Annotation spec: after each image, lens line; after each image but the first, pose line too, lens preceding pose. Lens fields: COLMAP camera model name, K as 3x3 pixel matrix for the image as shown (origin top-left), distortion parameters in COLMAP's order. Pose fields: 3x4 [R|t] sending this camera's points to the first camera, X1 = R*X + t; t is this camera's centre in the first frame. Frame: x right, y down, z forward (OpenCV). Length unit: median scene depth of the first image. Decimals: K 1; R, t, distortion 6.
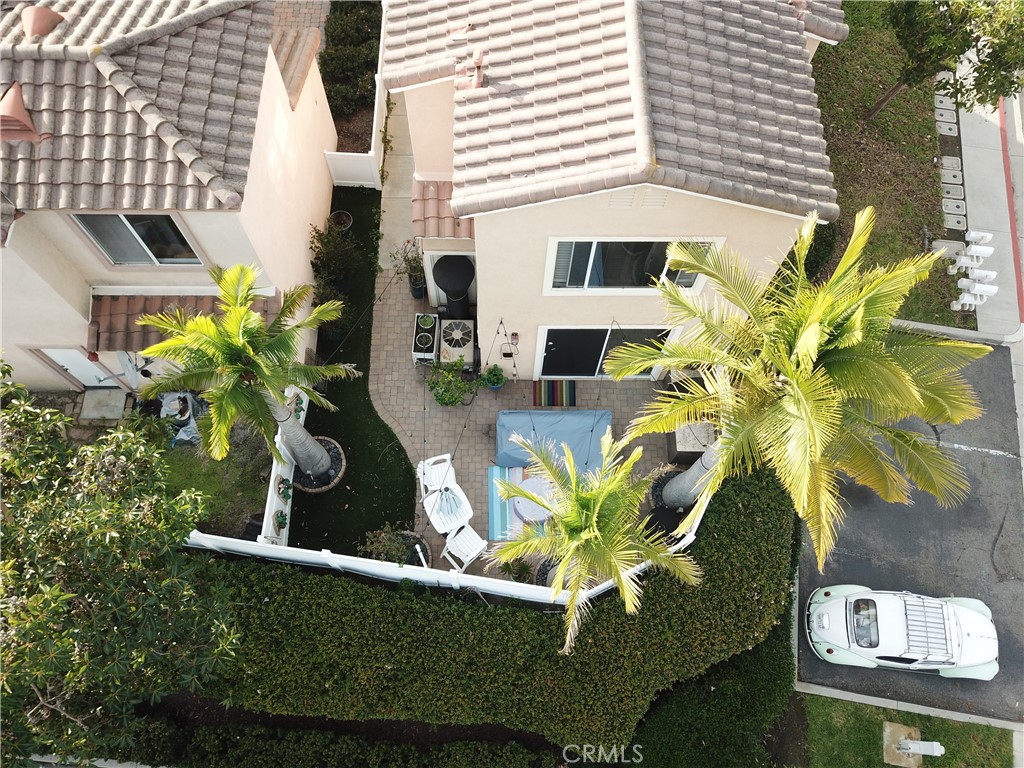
lens RADIAL K [[775.5, 0, 521.6], [0, 775.5, 383.6], [0, 0, 1]] dist [0.002375, 0.002193]
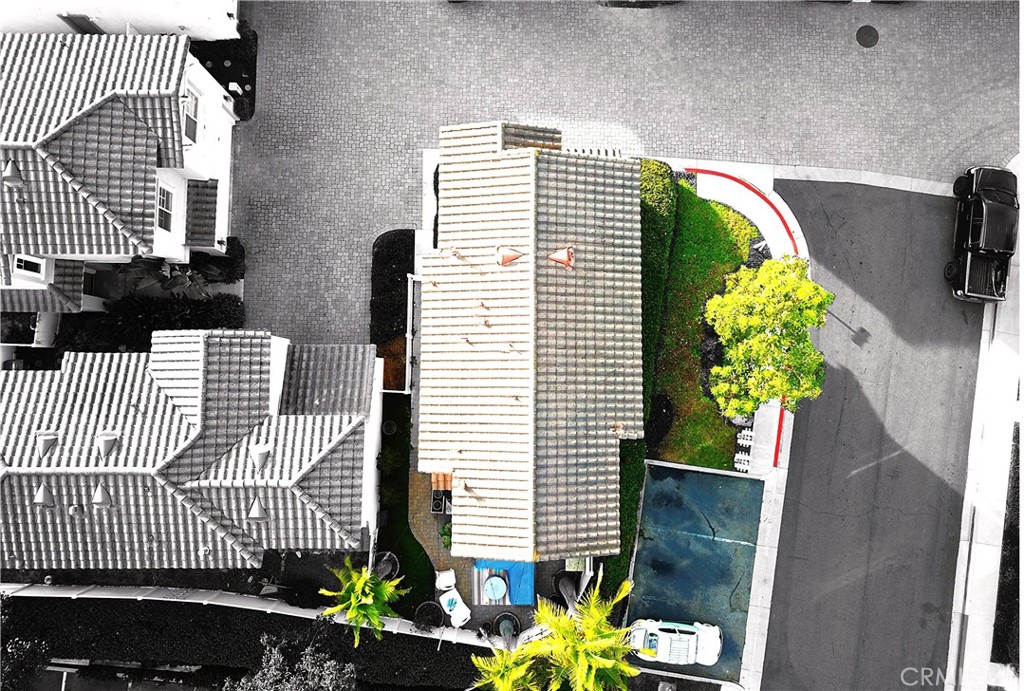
lens RADIAL K [[775.0, 0, 515.4], [0, 775.0, 313.4], [0, 0, 1]] dist [0.000485, 0.005024]
pose [[0.999946, 0.010123, -0.002161, 0.071233], [-0.009009, 0.953945, 0.299846, -1.178553], [0.005097, -0.299810, 0.953985, -0.730623]]
